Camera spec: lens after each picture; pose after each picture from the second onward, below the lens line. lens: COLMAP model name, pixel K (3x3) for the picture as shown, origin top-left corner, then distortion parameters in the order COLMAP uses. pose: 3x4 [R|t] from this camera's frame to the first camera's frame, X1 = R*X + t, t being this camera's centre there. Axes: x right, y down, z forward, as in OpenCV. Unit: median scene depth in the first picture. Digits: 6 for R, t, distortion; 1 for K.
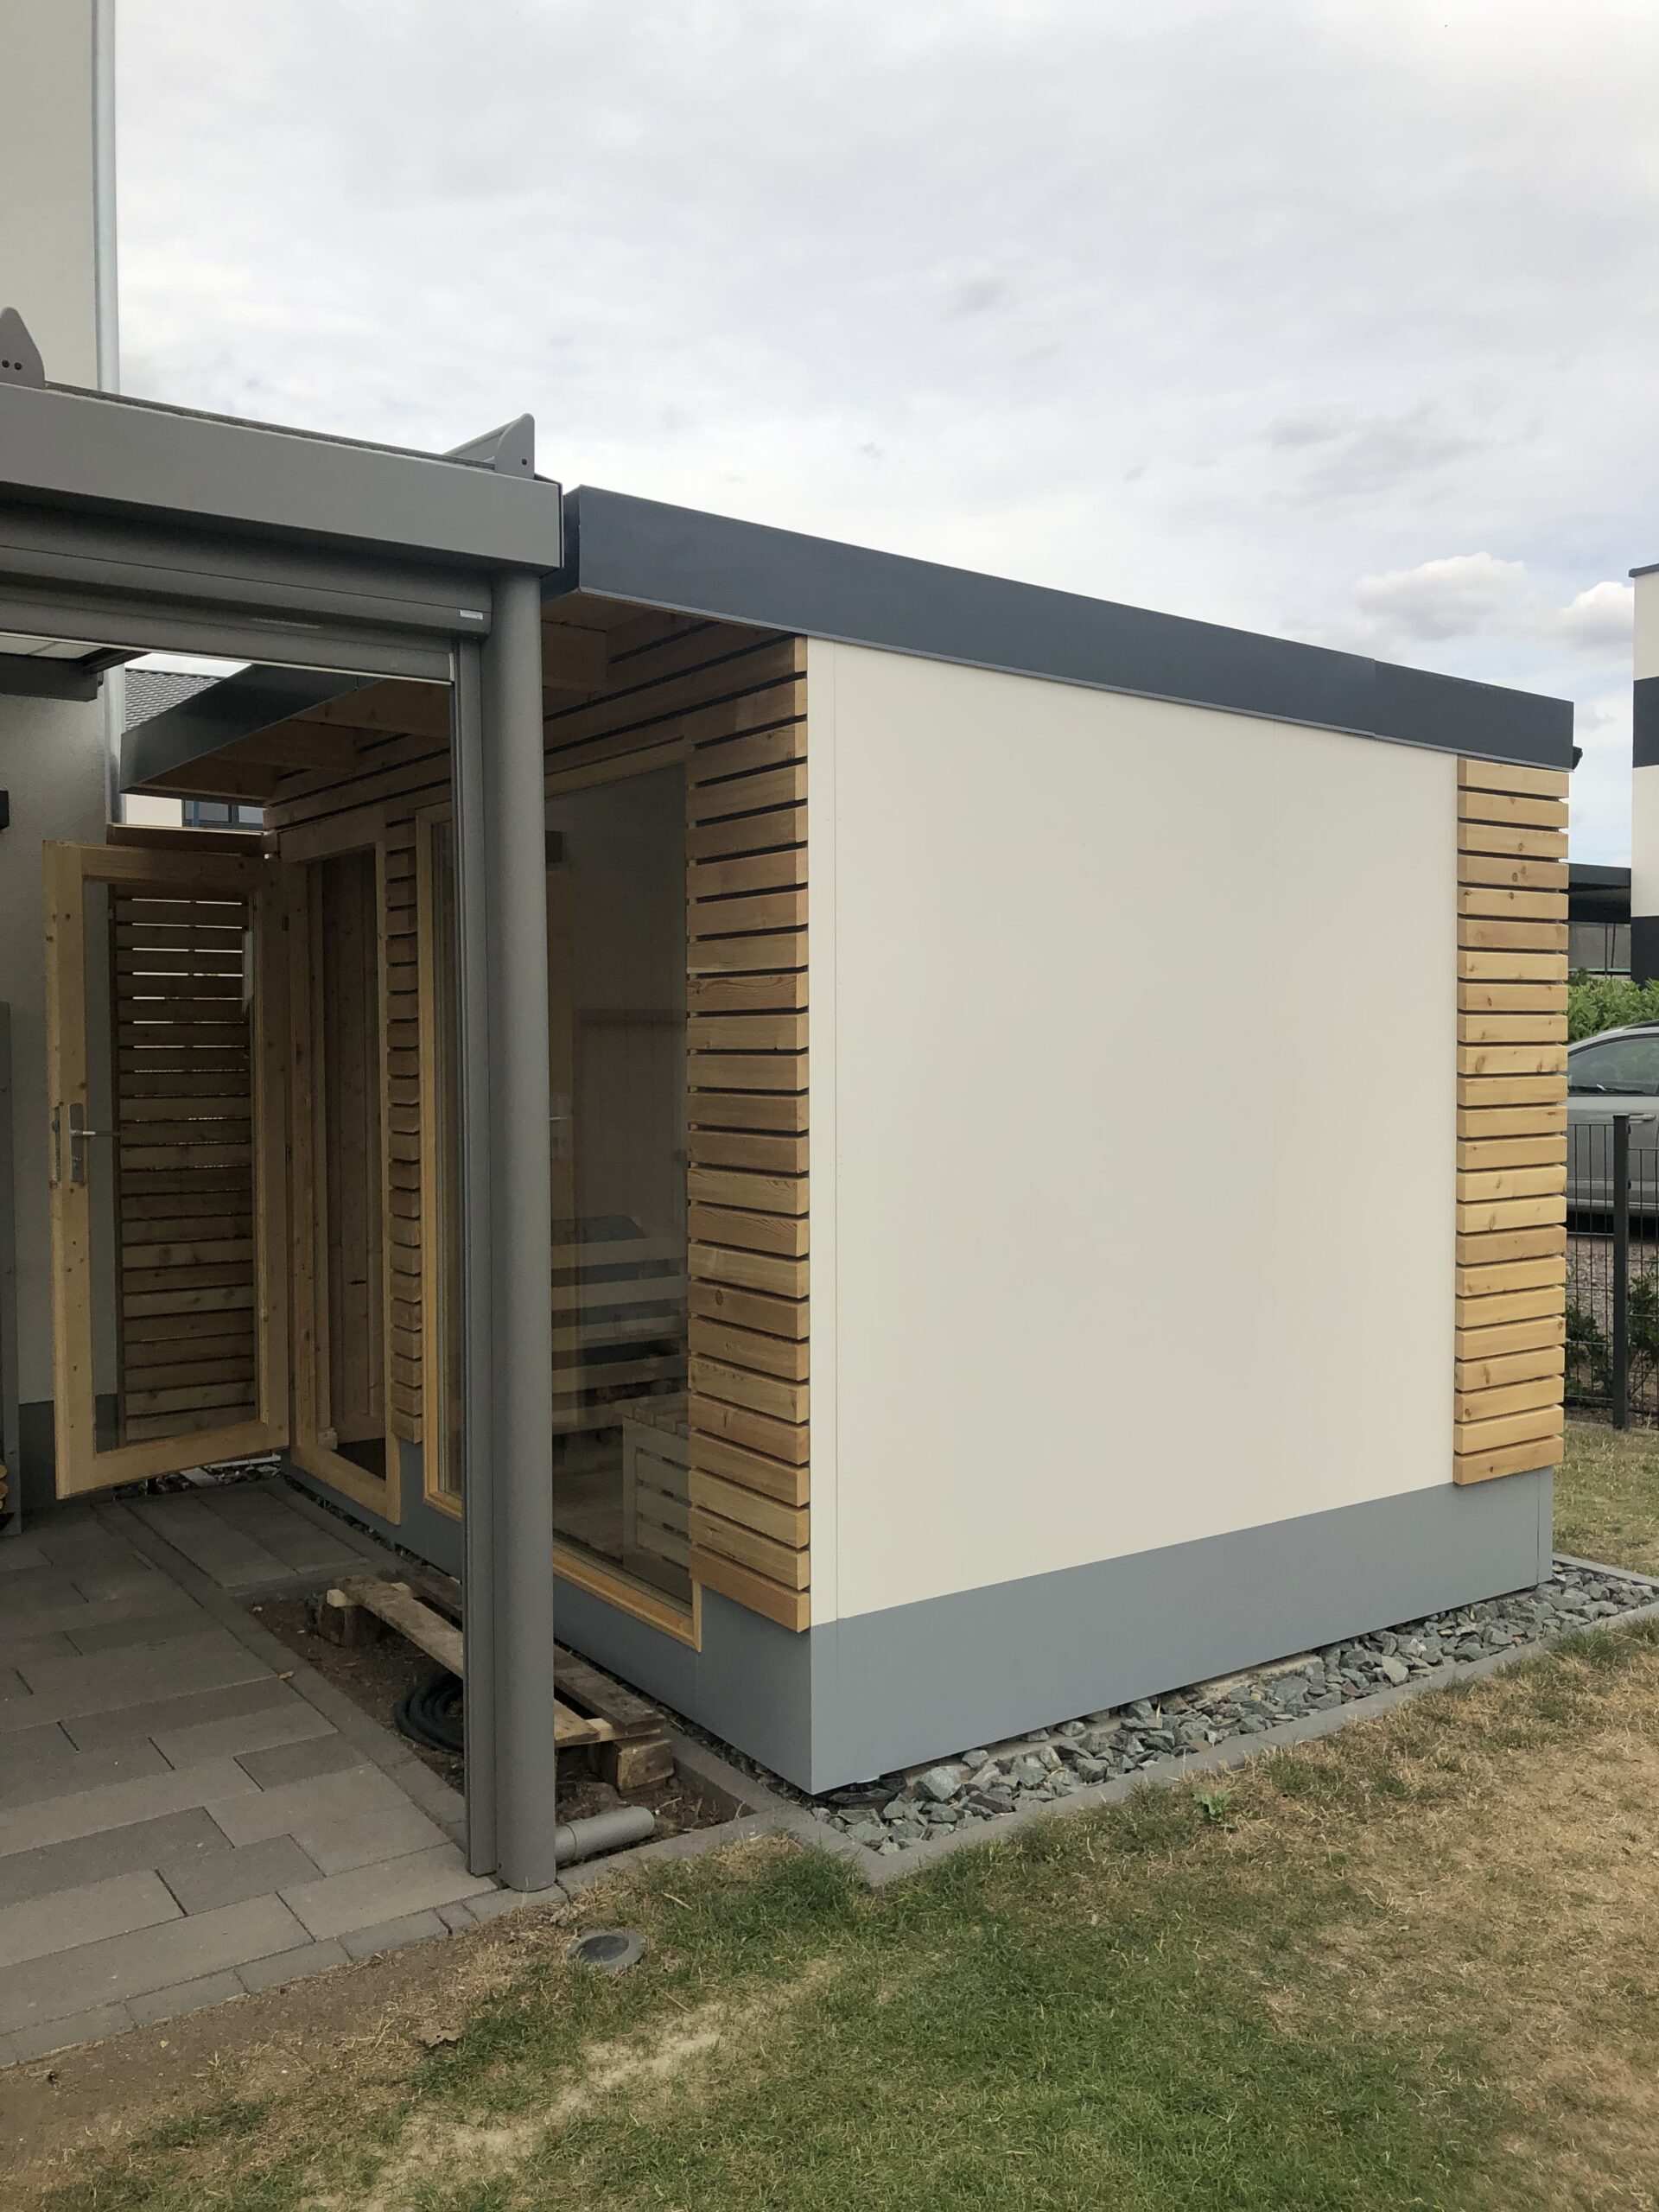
lens RADIAL K [[1824.1, 0, 829.5], [0, 1824.1, 1106.0], [0, 0, 1]] dist [0.001929, -0.004388]
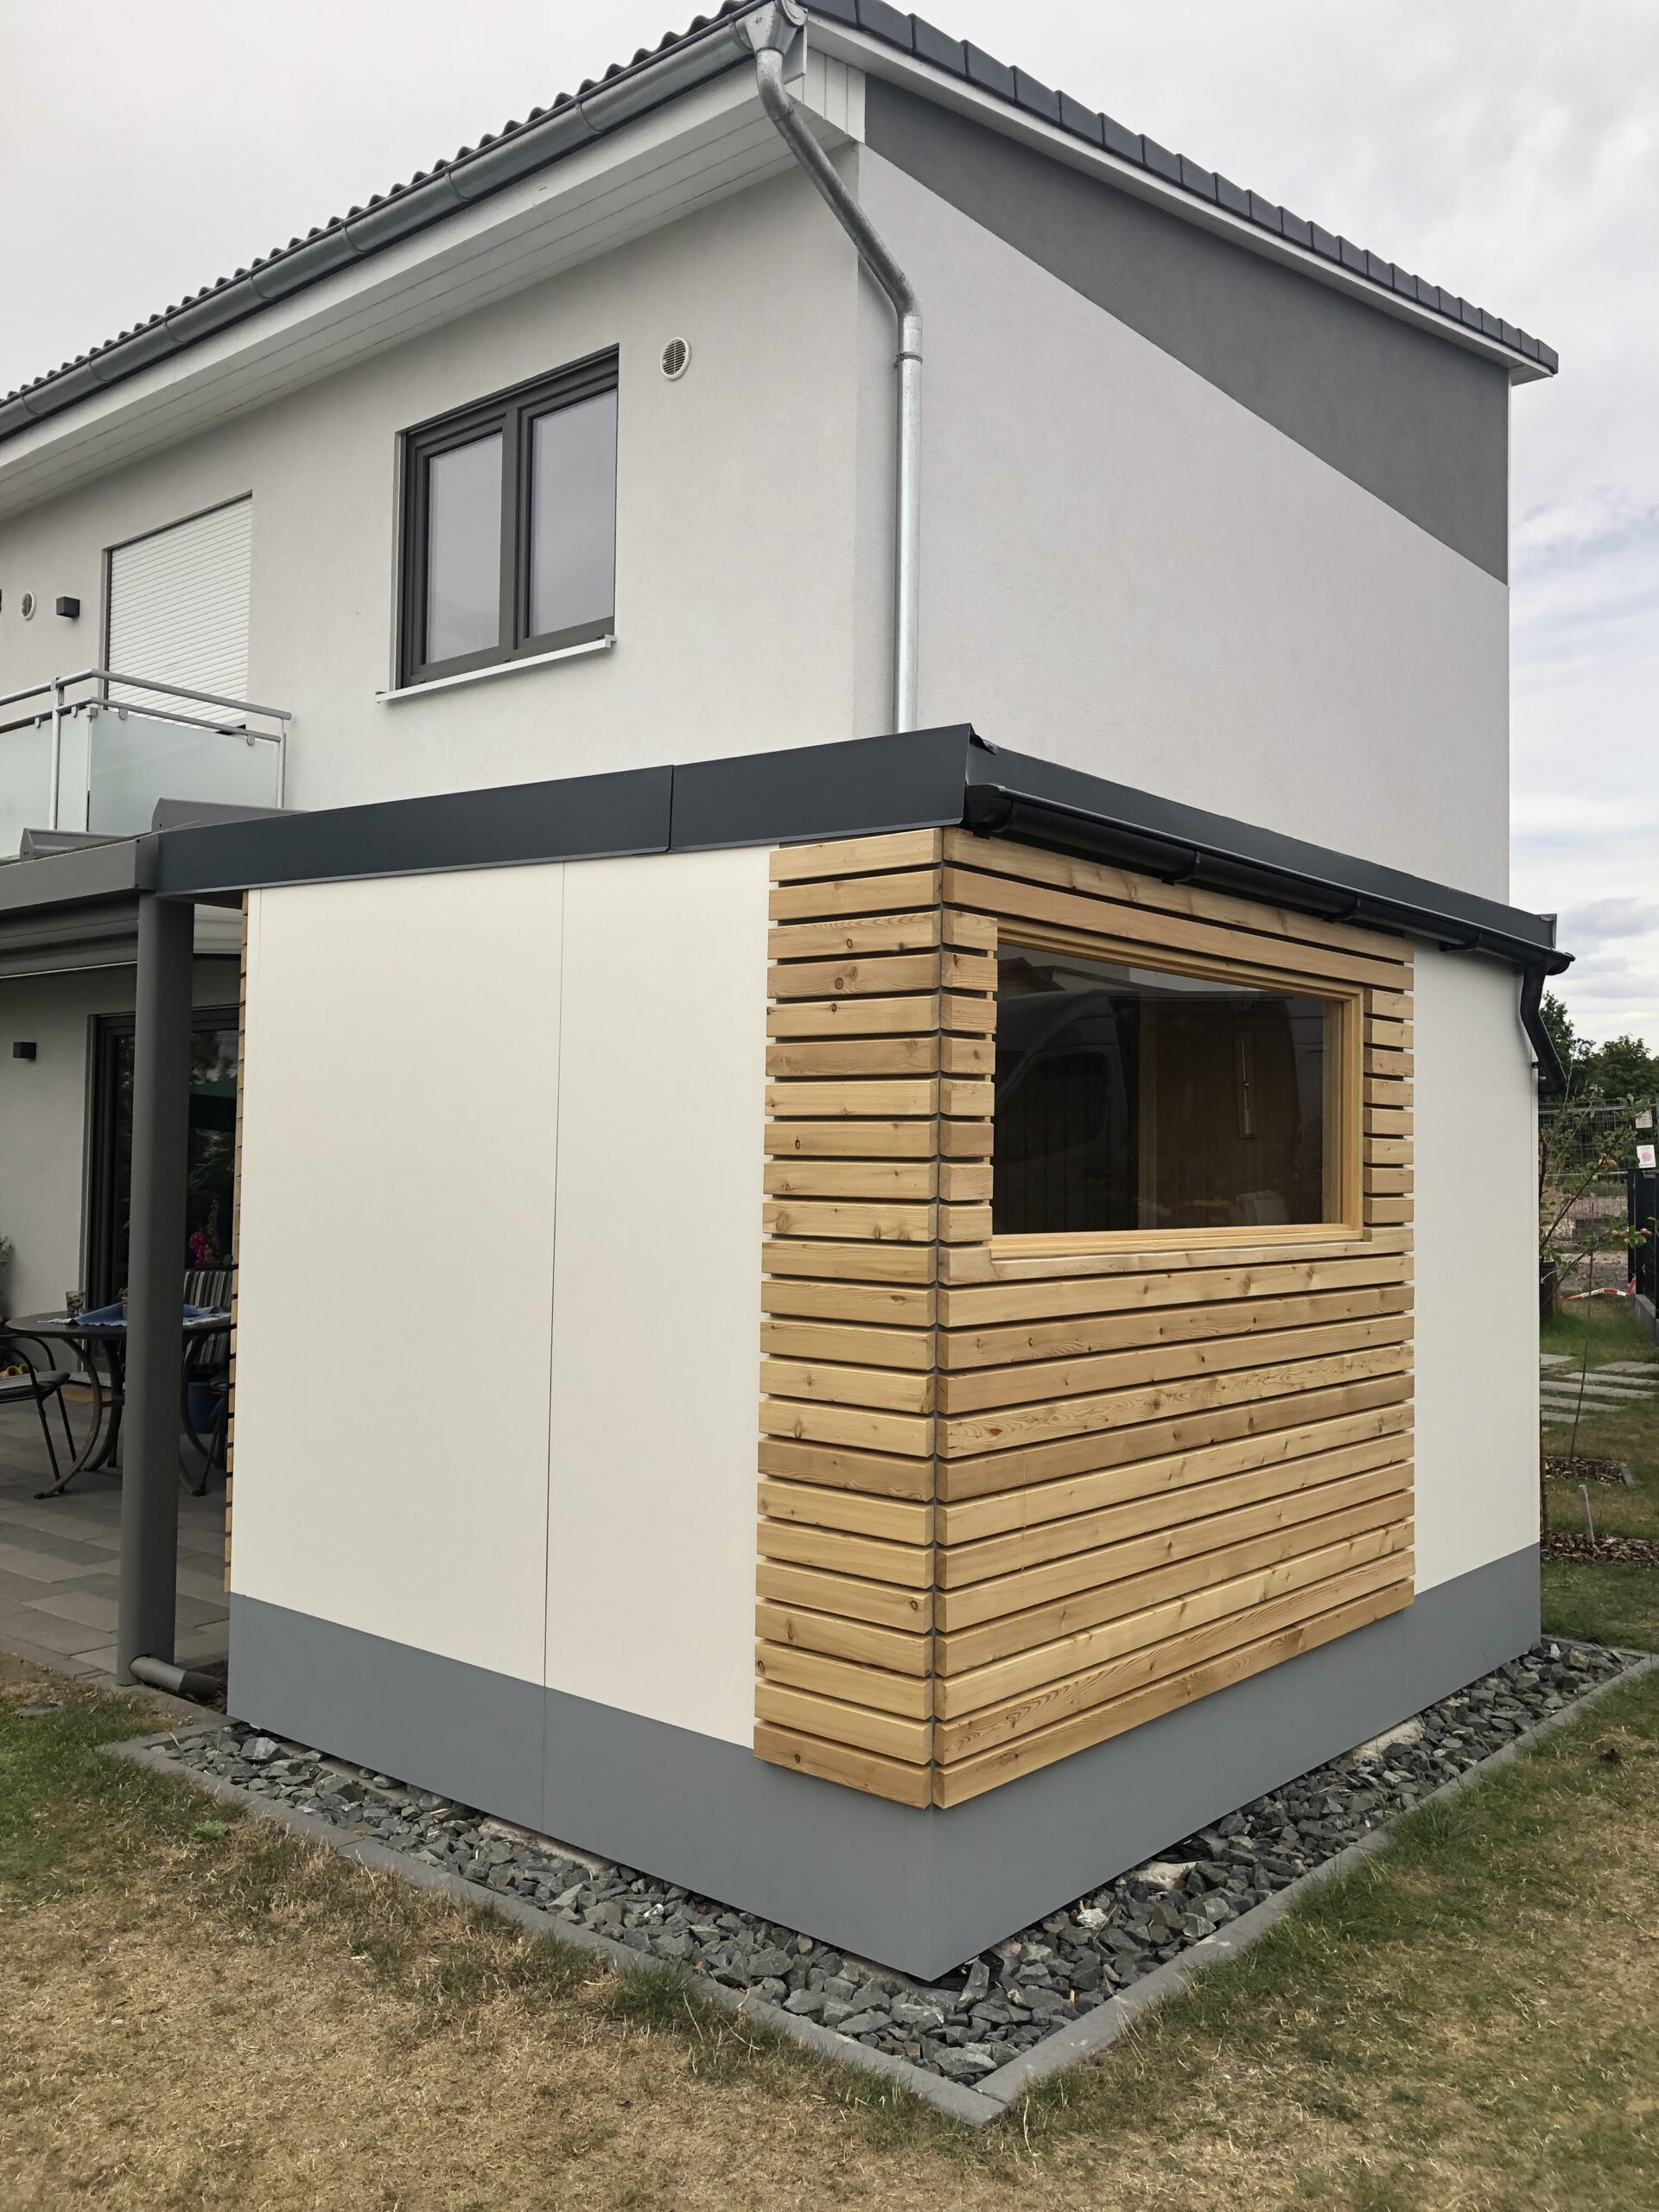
lens RADIAL K [[1811.5, 0, 829.5], [0, 1811.5, 1106.0], [0, 0, 1]] dist [0.047119, -0.074474]
pose [[0.264627, -0.017695, -0.964188, 1.014130], [-0.054535, 0.997957, -0.033283, -0.044096], [0.962808, 0.061389, 0.263121, 0.730064]]
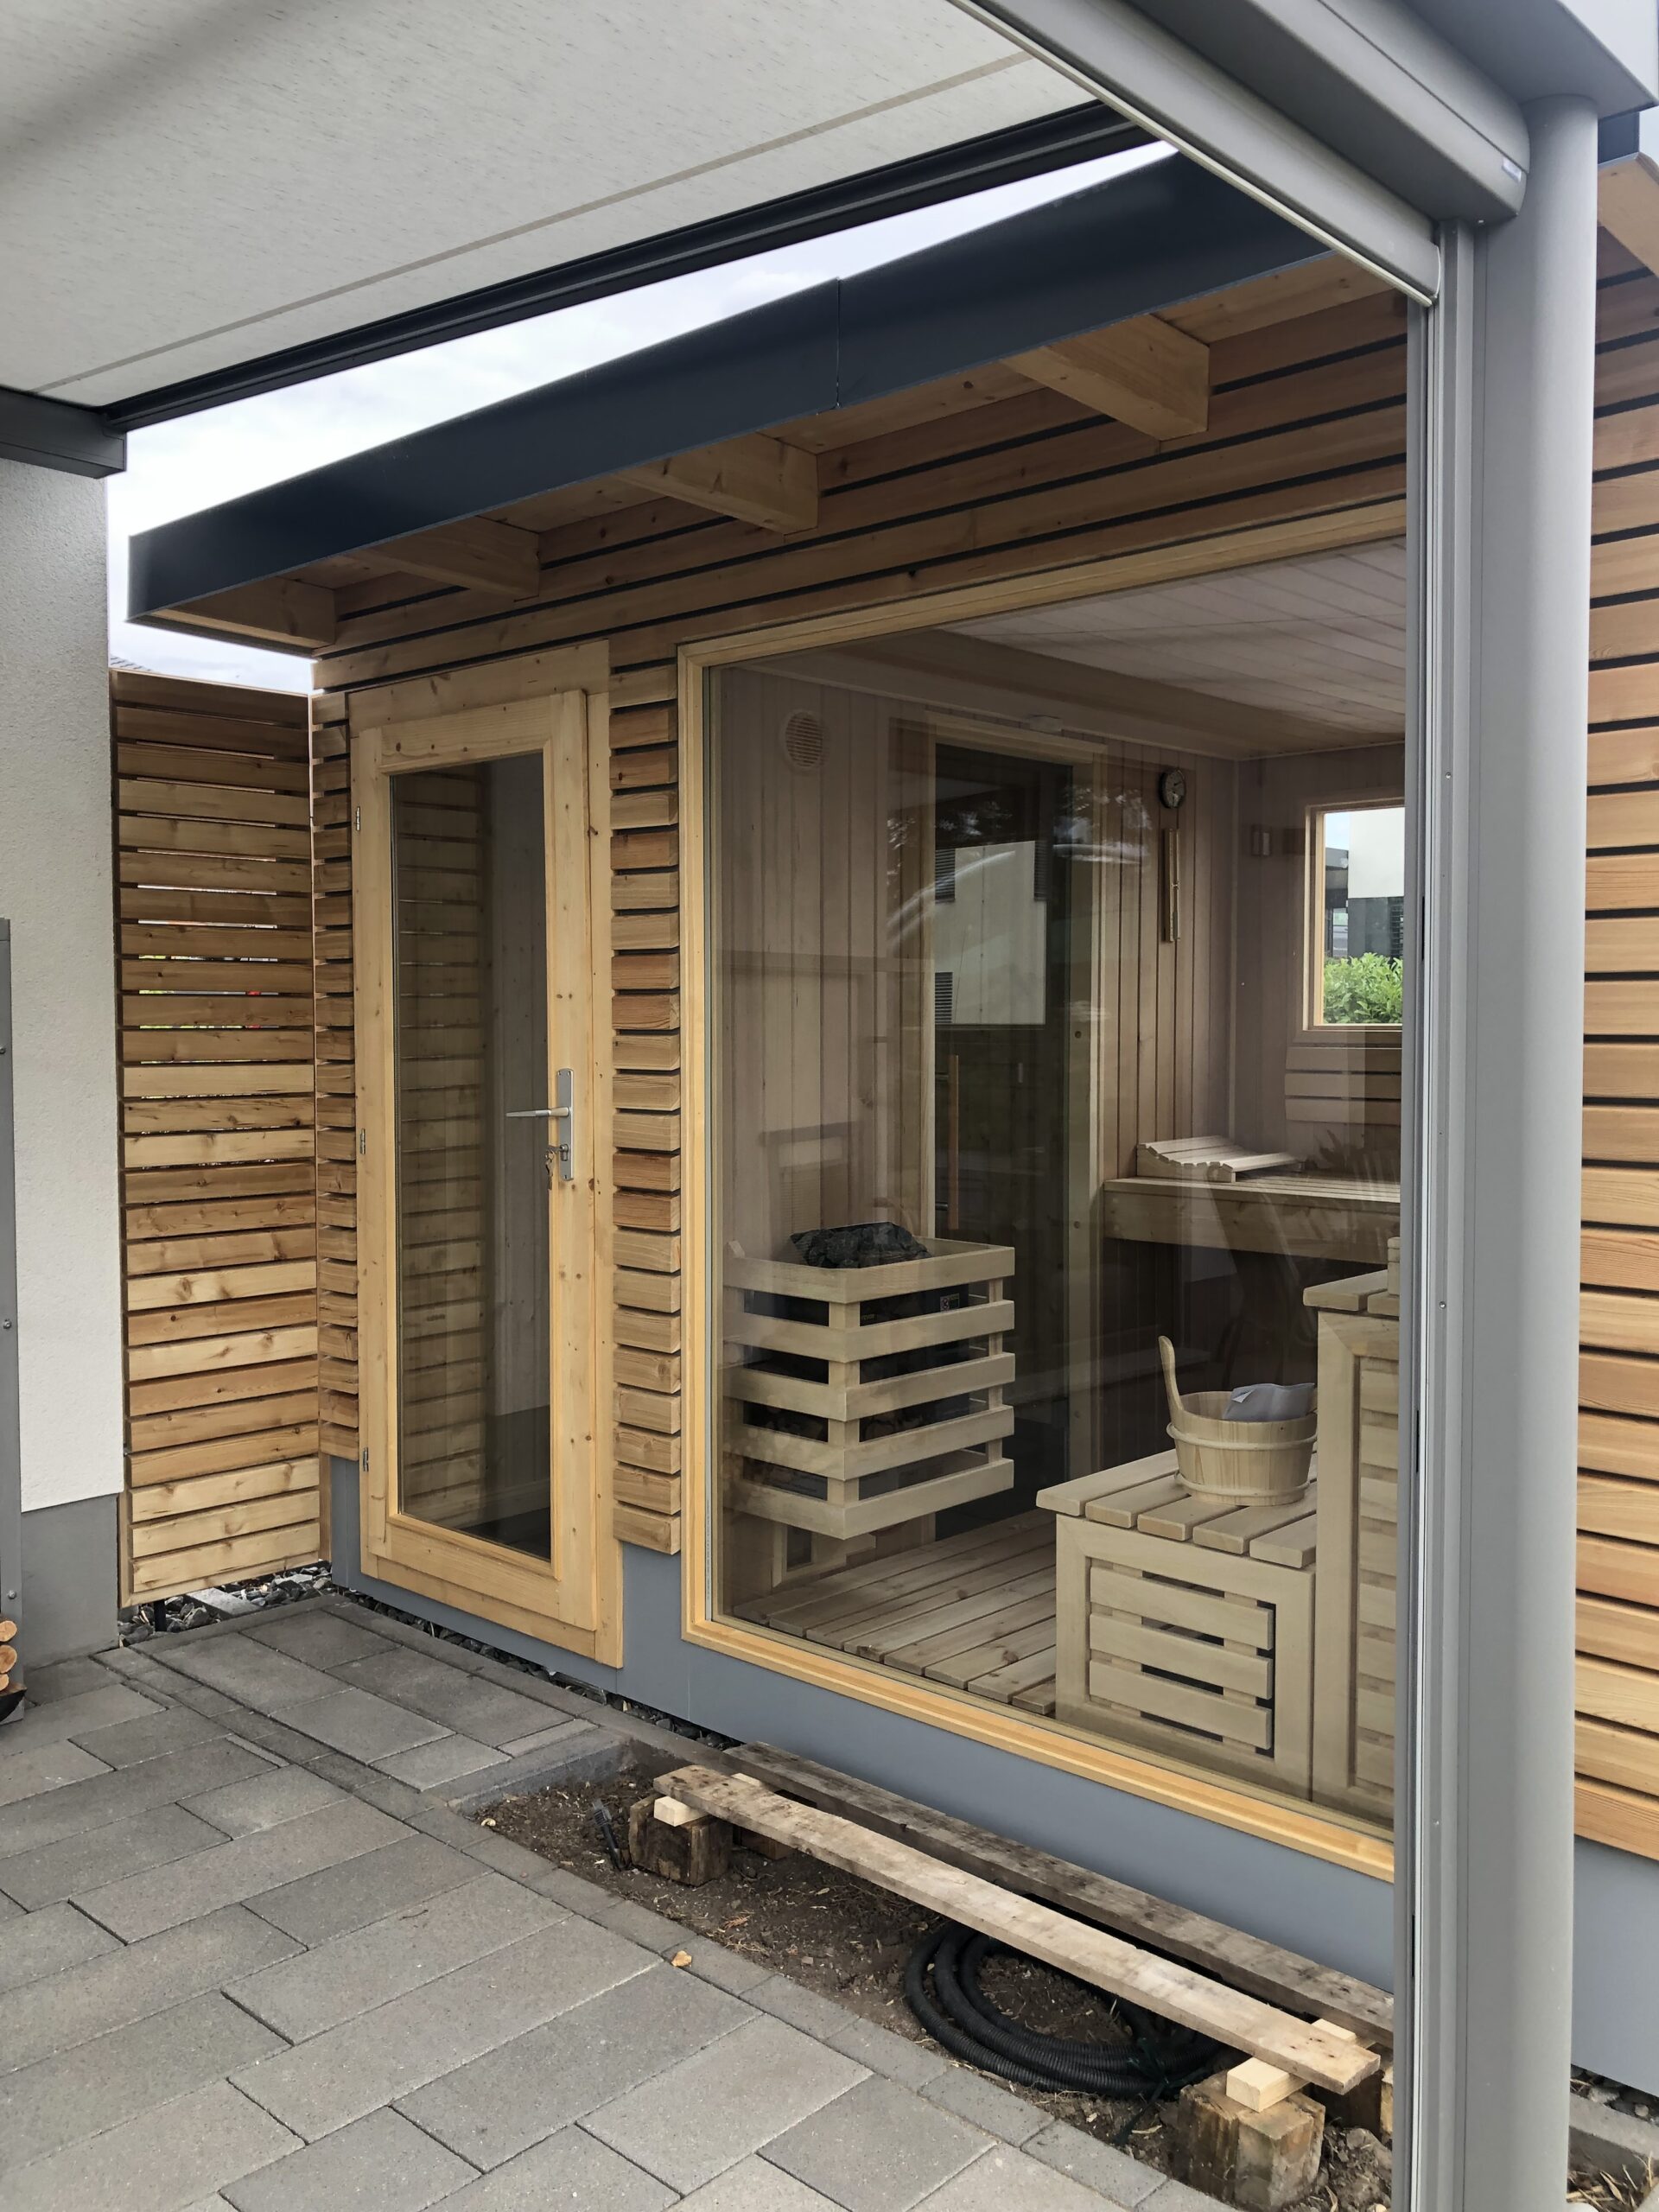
lens RADIAL K [[1825.1, 0, 829.5], [0, 1825.1, 1106.0], [0, 0, 1]] dist [0.022268, 0.002080]
pose [[0.975991, -0.005709, 0.217737, -0.322271], [0.003364, 0.999932, 0.011140, 0.004902], [-0.217786, -0.010141, 0.975944, 0.304568]]
